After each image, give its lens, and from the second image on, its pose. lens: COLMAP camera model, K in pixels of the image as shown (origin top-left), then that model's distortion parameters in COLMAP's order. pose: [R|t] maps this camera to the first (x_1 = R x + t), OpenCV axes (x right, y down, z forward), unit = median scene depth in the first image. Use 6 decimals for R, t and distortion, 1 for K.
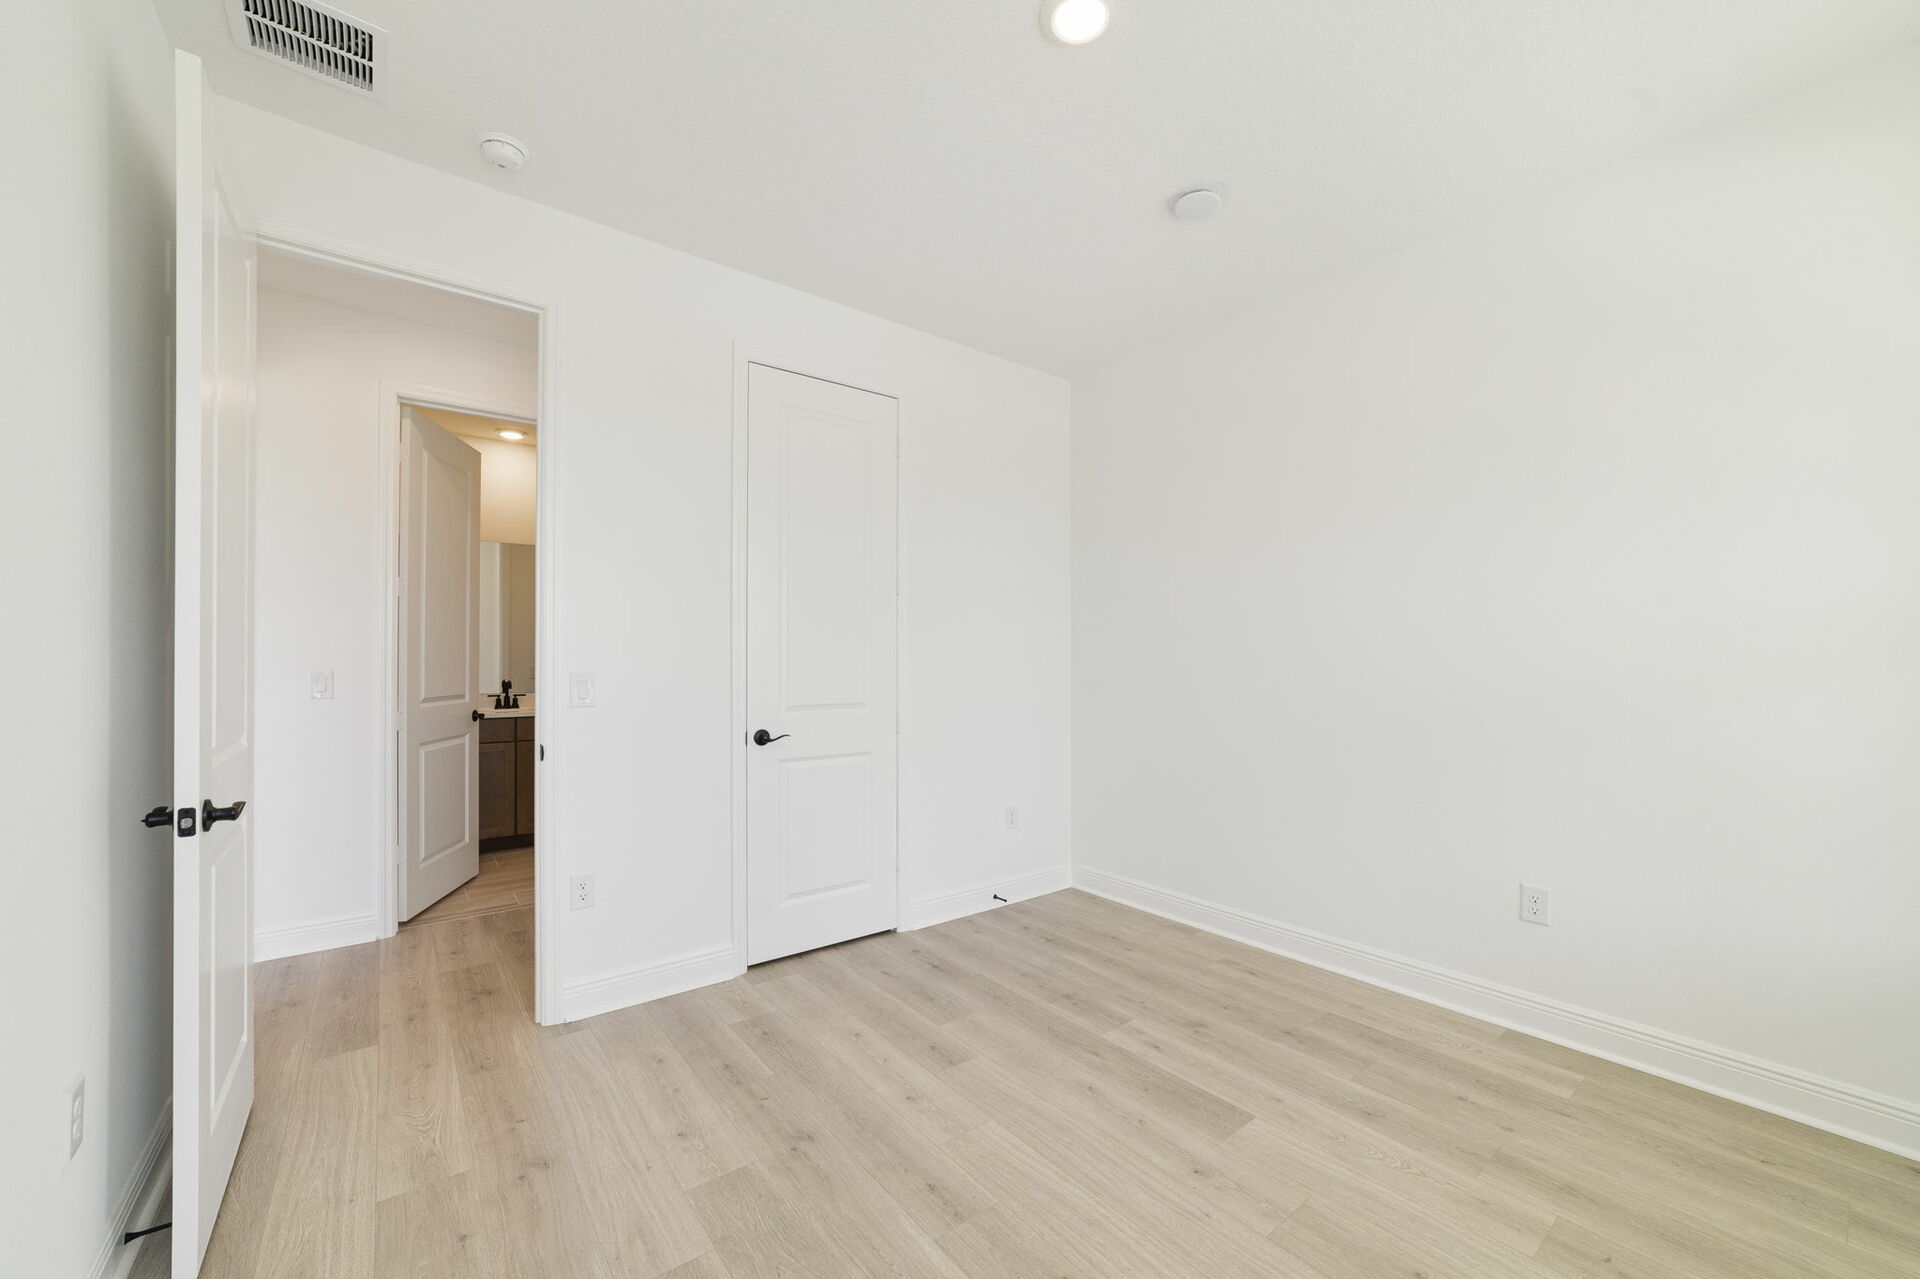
lens RADIAL K [[729.9, 0, 960.9], [0, 729.9, 650.5], [0, 0, 1]] dist [0.023052, 0.000113]
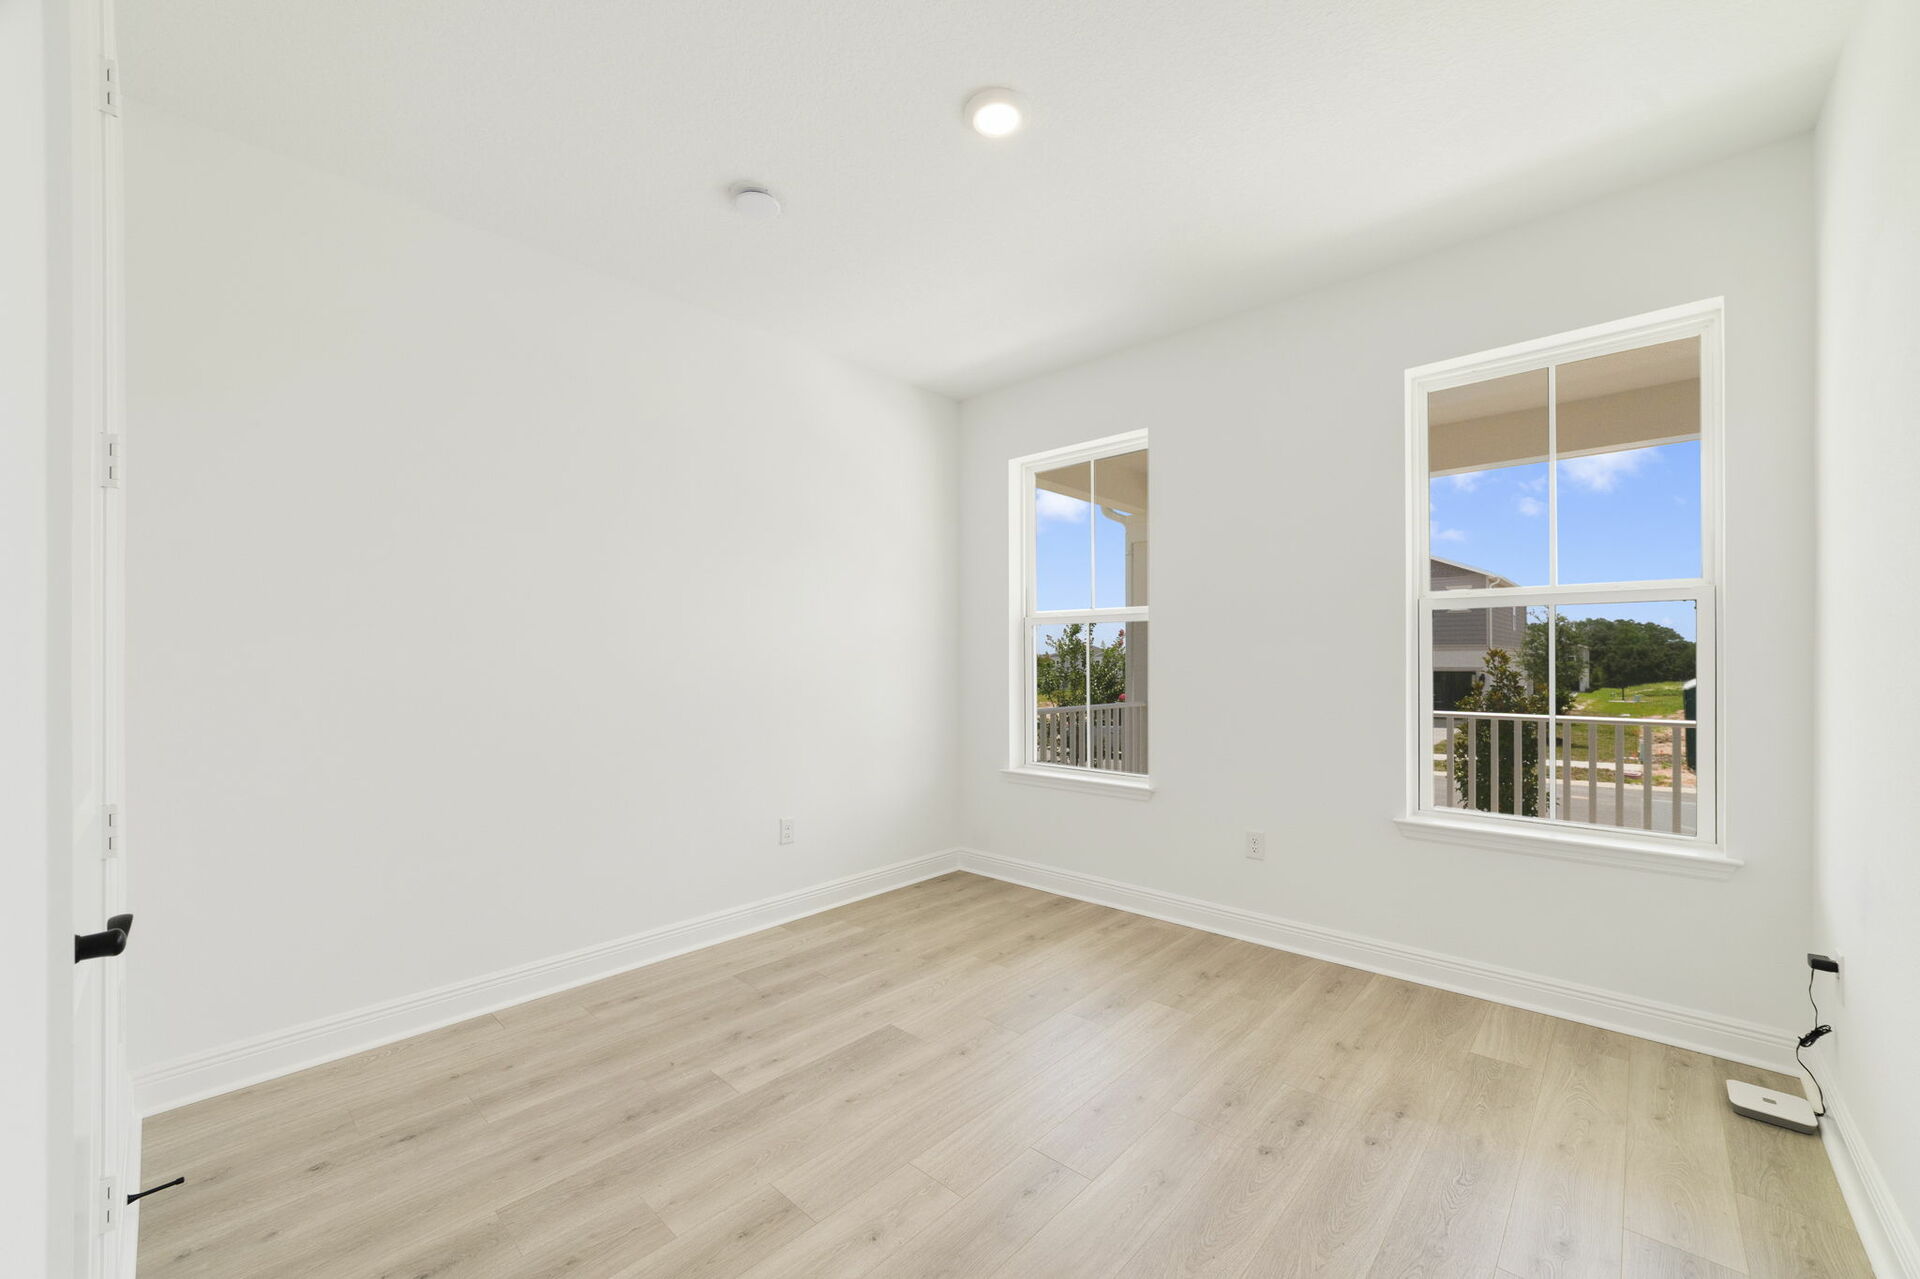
lens RADIAL K [[729.9, 0, 960.9], [0, 729.9, 650.5], [0, 0, 1]] dist [0.023052, 0.000113]
pose [[-0.131177, 0.024497, 0.991056, -0.736609], [-0.019847, 0.999429, -0.027330, 0.014343], [-0.991160, -0.023255, -0.130616, 0.876290]]
